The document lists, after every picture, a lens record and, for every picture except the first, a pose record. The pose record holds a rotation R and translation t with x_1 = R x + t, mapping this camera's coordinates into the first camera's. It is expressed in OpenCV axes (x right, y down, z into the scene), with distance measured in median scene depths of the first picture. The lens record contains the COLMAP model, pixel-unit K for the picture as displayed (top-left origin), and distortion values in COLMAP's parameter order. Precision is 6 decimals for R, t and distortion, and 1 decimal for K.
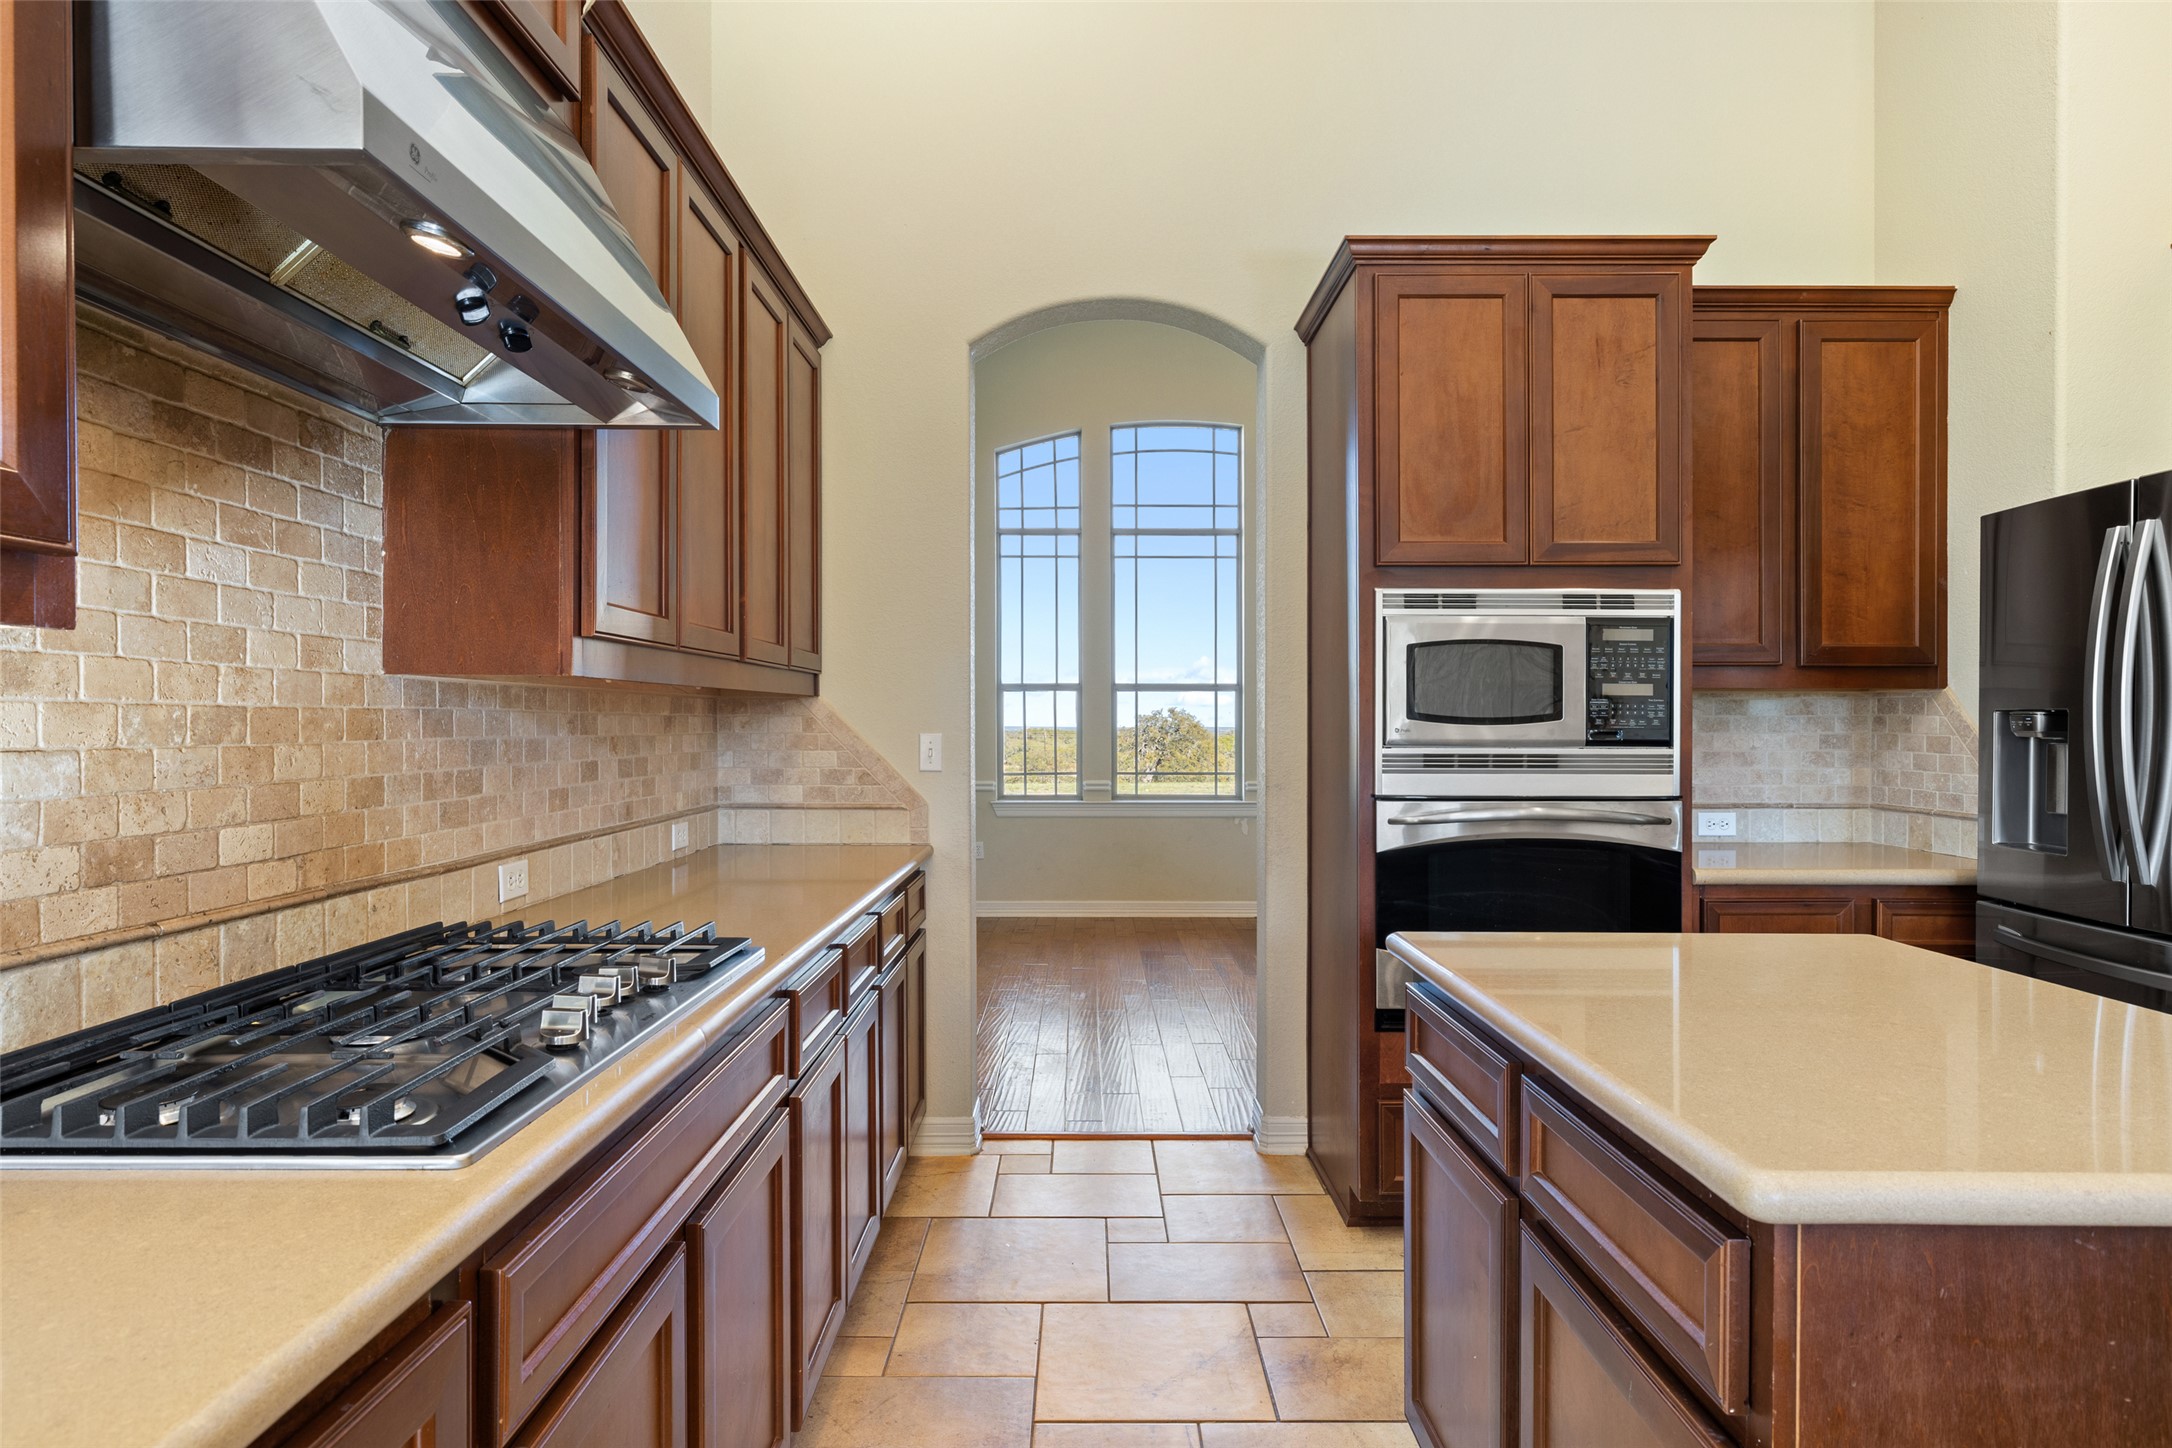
lens RADIAL K [[1177.6, 0, 1085.3], [0, 1177.6, 720.4], [0, 0, 1]] dist [-0.000862, -0.000042]
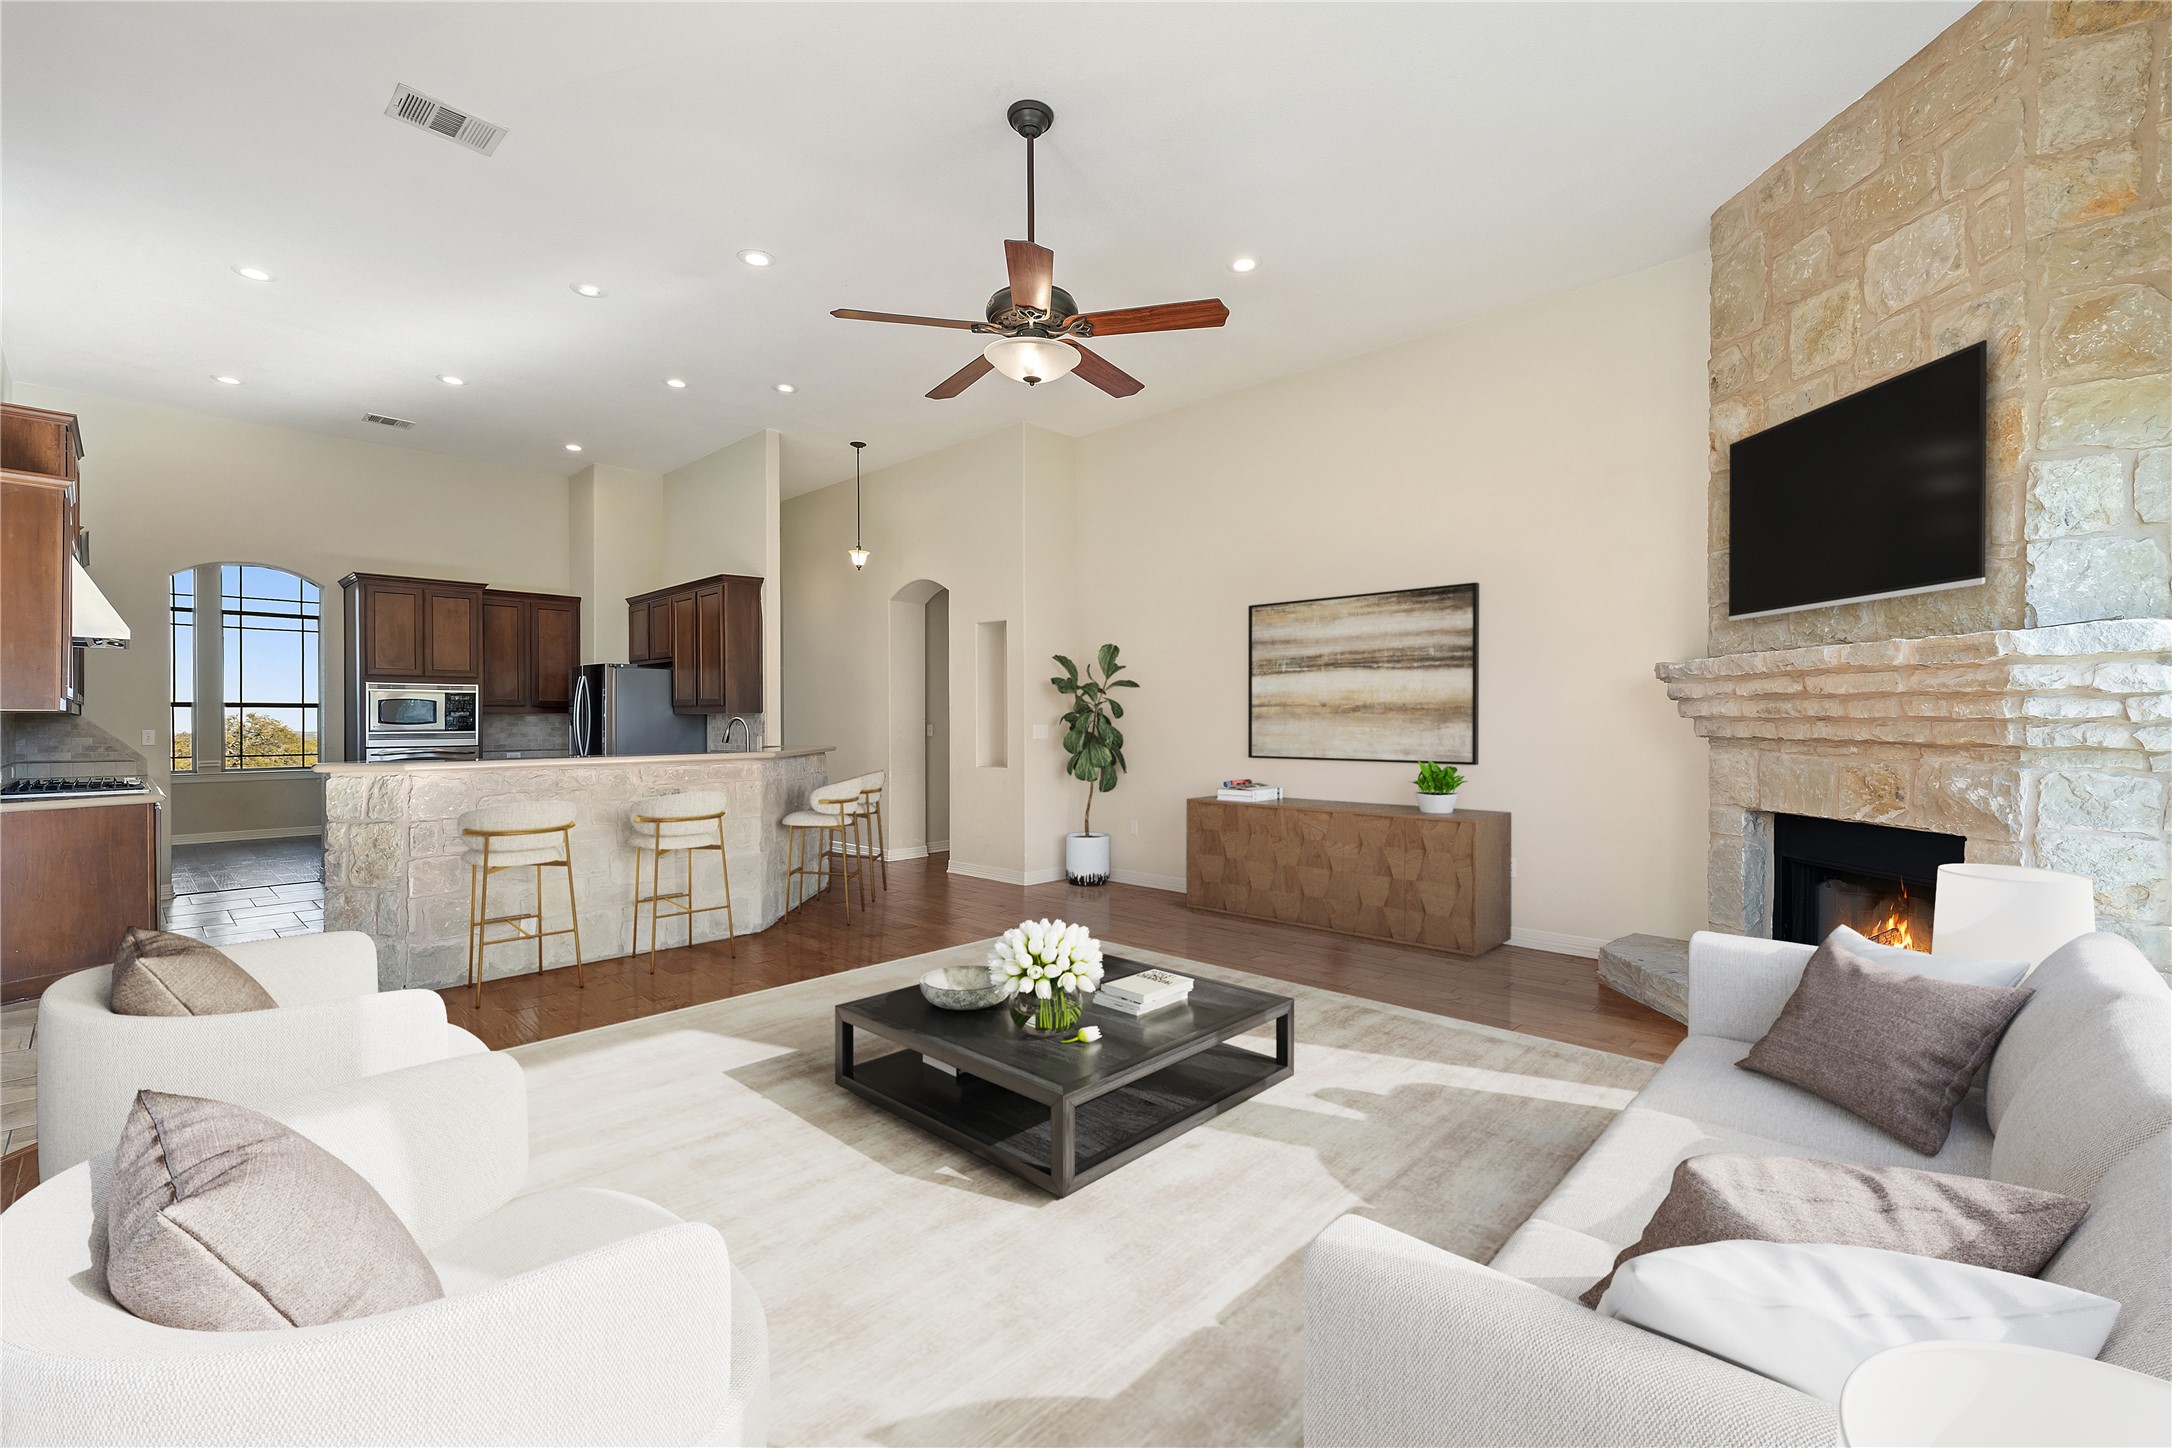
lens RADIAL K [[918.1, 0, 1096.4], [0, 918.1, 715.5], [0, 0, 1]] dist [0.002508, 0.000329]
pose [[0.683364, 0.000473, 0.730078, -0.208809], [0.005664, 0.999966, -0.005950, 0.004000], [-0.730056, 0.008201, 0.683338, -2.037615]]
